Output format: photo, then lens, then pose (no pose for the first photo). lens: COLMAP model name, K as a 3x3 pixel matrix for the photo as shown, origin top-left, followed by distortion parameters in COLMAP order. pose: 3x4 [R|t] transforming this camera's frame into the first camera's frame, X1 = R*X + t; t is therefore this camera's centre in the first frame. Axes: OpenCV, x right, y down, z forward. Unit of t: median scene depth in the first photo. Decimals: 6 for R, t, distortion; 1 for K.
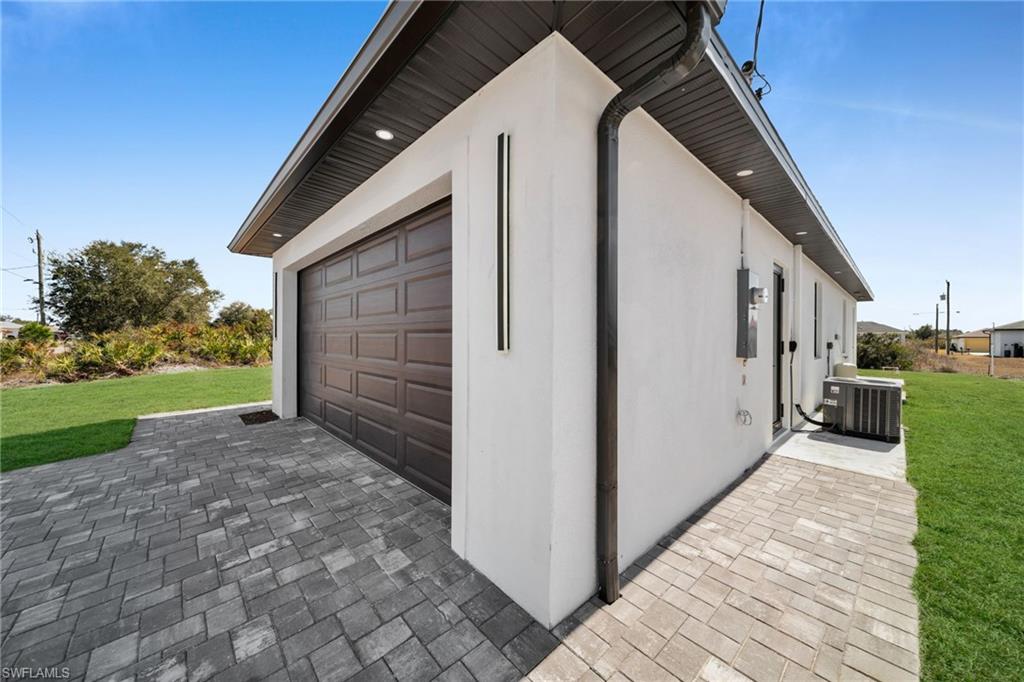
lens RADIAL K [[362.0, 0, 508.1], [0, 362.0, 342.9], [0, 0, 1]] dist [0.000209, -0.000357]
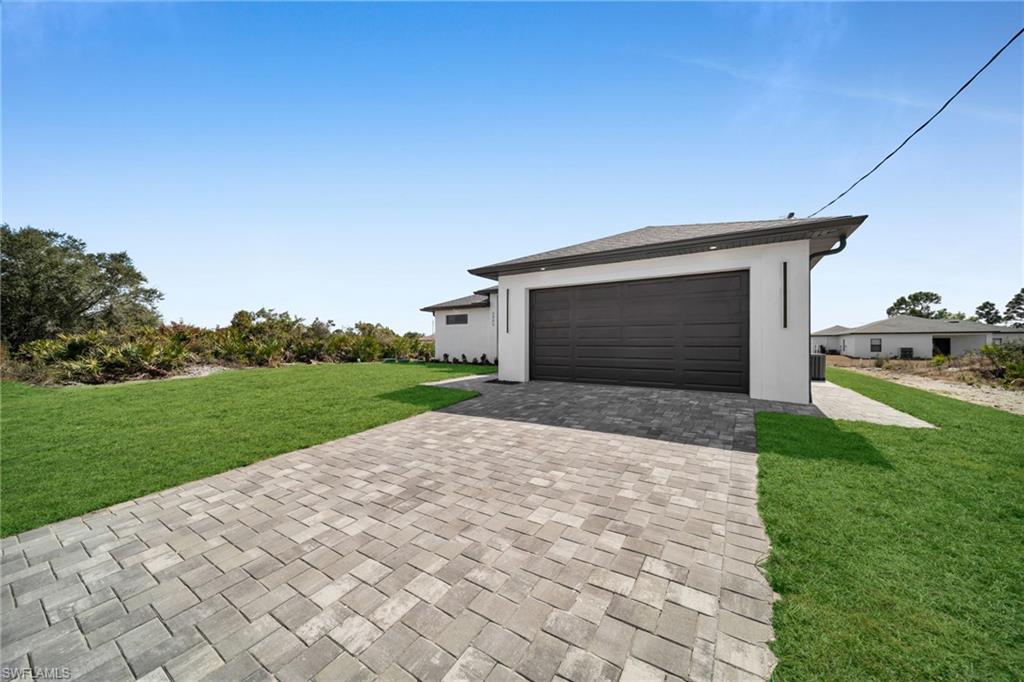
lens RADIAL K [[362.0, 0, 508.1], [0, 362.0, 342.9], [0, 0, 1]] dist [0.000209, -0.000357]
pose [[0.972077, -0.002938, 0.234646, -0.353207], [0.007365, 0.999811, -0.017991, 0.023167], [-0.234548, 0.019217, 0.971914, -0.159189]]
